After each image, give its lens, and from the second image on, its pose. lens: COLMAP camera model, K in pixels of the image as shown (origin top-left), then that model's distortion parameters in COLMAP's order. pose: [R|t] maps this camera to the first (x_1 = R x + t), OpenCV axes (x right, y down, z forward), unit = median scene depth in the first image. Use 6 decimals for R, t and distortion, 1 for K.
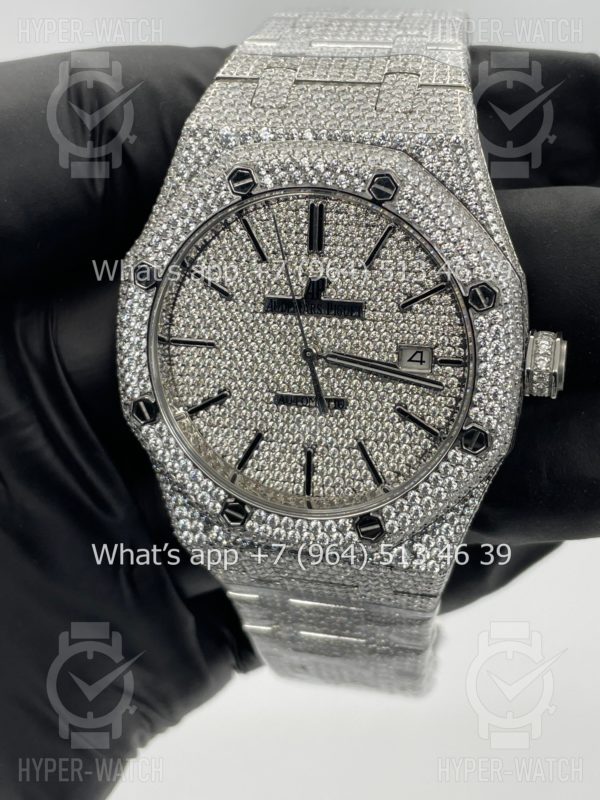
lens RADIAL K [[1269.5, 0, 302.1], [0, 1269.5, 404.8], [0, 0, 1]] dist [0.160875, 0.000000]
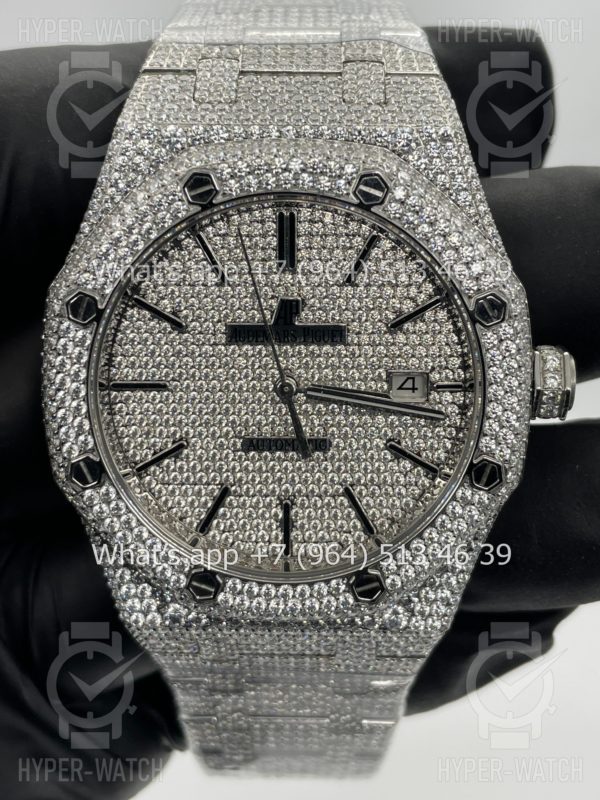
lens RADIAL K [[1269.5, 0, 296.3], [0, 1269.5, 399.4], [0, 0, 1]] dist [0.160875, 0.000000]
pose [[0.973950, -0.070523, 0.215518, -0.169516], [0.077727, 0.996658, -0.025125, -0.011137], [-0.213026, 0.041222, 0.976177, 0.168556]]
